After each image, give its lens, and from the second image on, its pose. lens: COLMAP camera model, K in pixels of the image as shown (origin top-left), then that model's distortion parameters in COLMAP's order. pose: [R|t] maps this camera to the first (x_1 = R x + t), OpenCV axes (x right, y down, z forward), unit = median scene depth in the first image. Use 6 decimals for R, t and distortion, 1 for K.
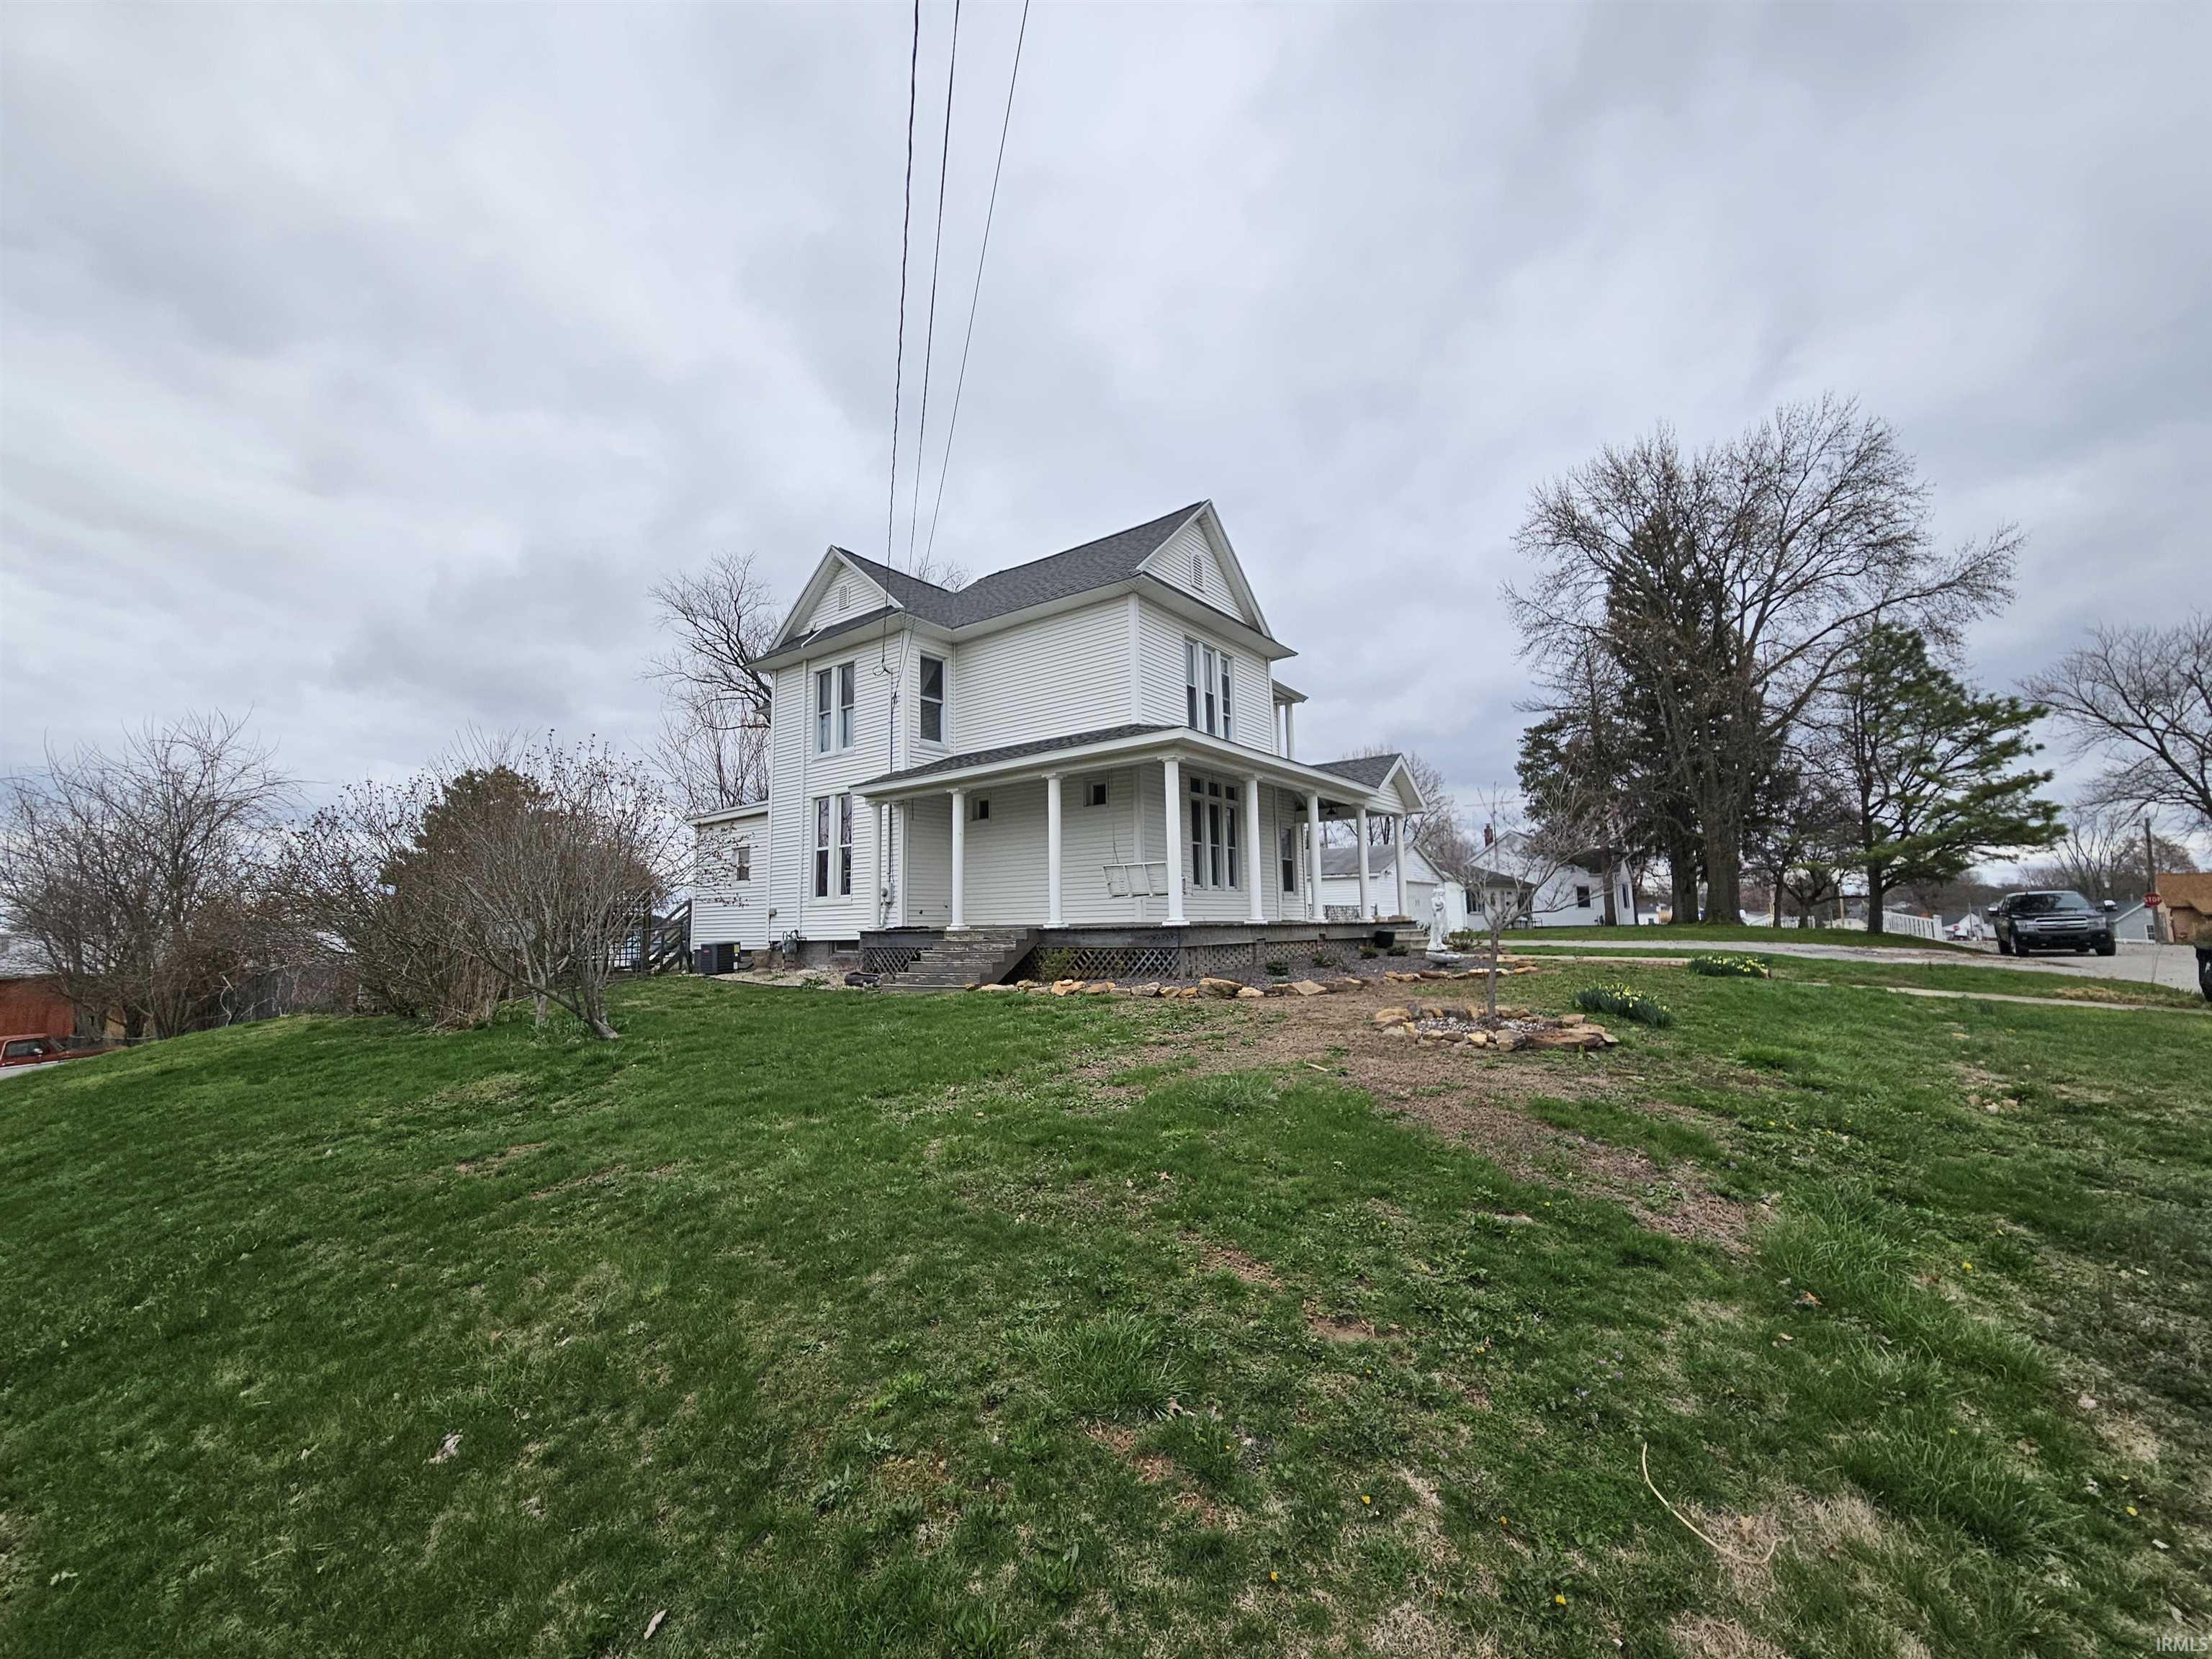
lens RADIAL K [[909.5, 0, 1106.0], [0, 909.5, 829.5], [0, 0, 1]] dist [-0.000371, 0.000133]
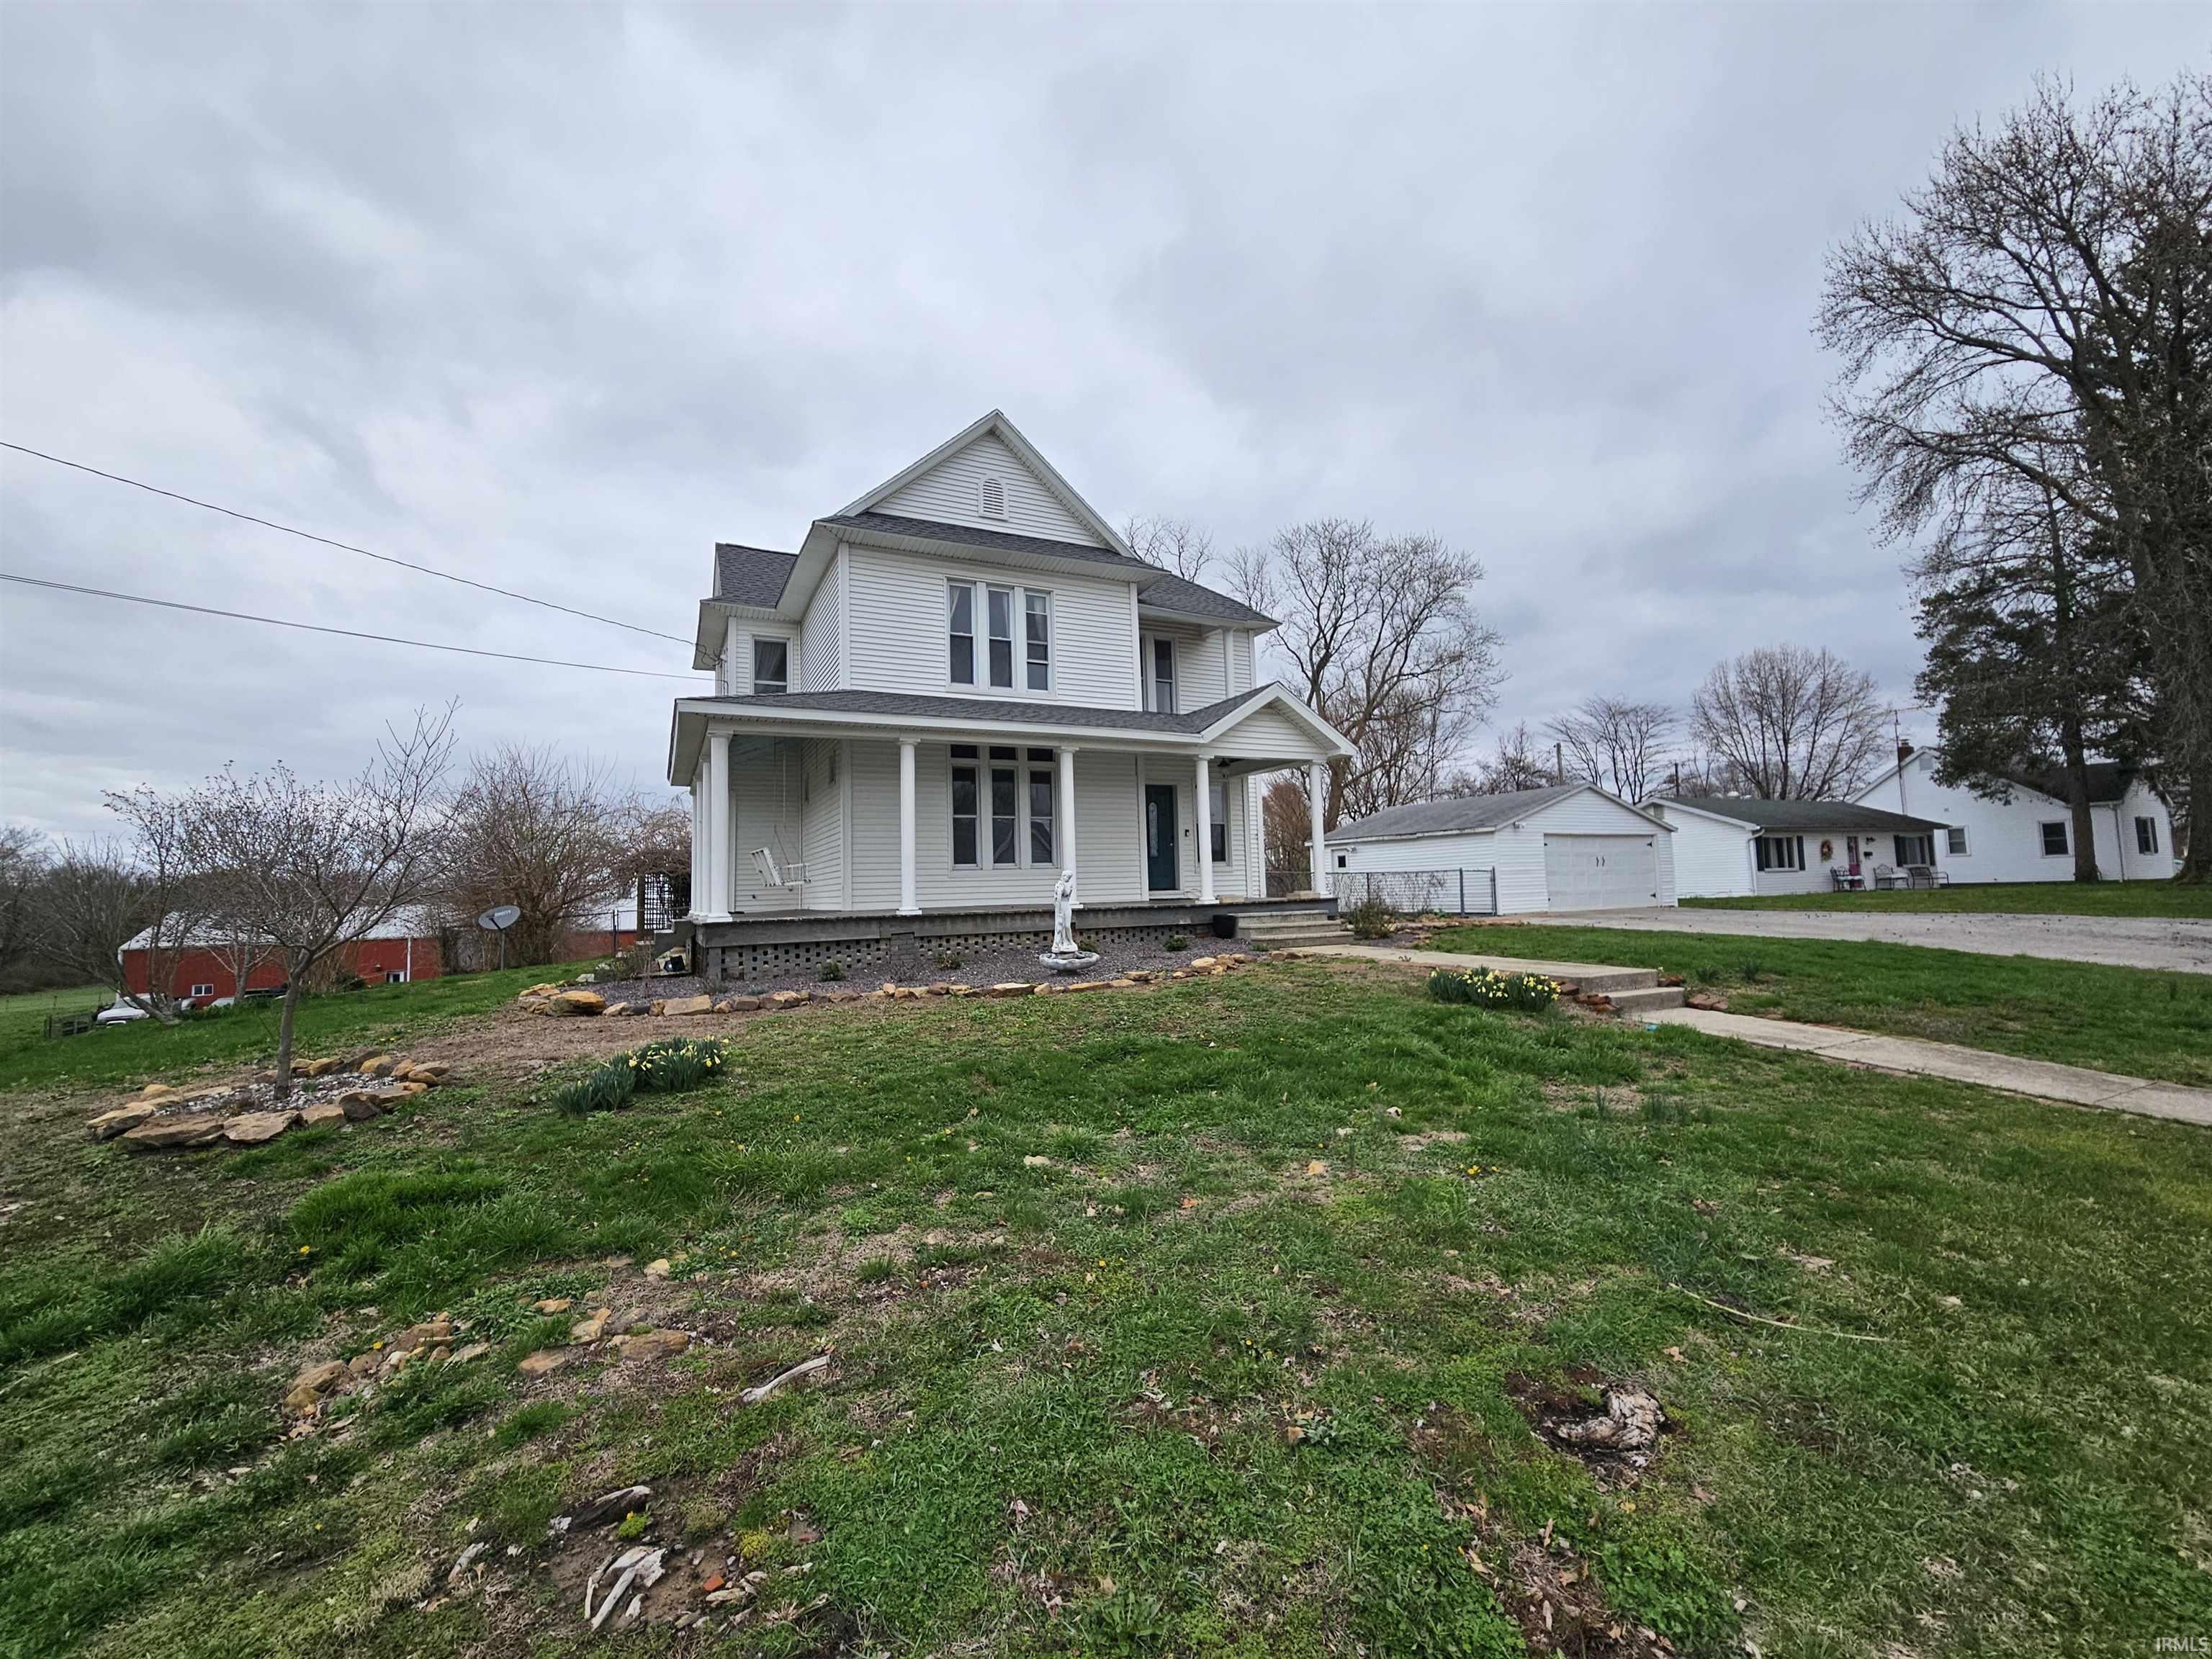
lens RADIAL K [[920.7, 0, 1106.0], [0, 920.7, 829.5], [0, 0, 1]] dist [0.002194, -0.000124]
pose [[0.900375, -0.042583, -0.433025, 0.558421], [0.062730, 0.997506, 0.032340, 0.005724], [0.430568, -0.056282, 0.900801, 0.247921]]
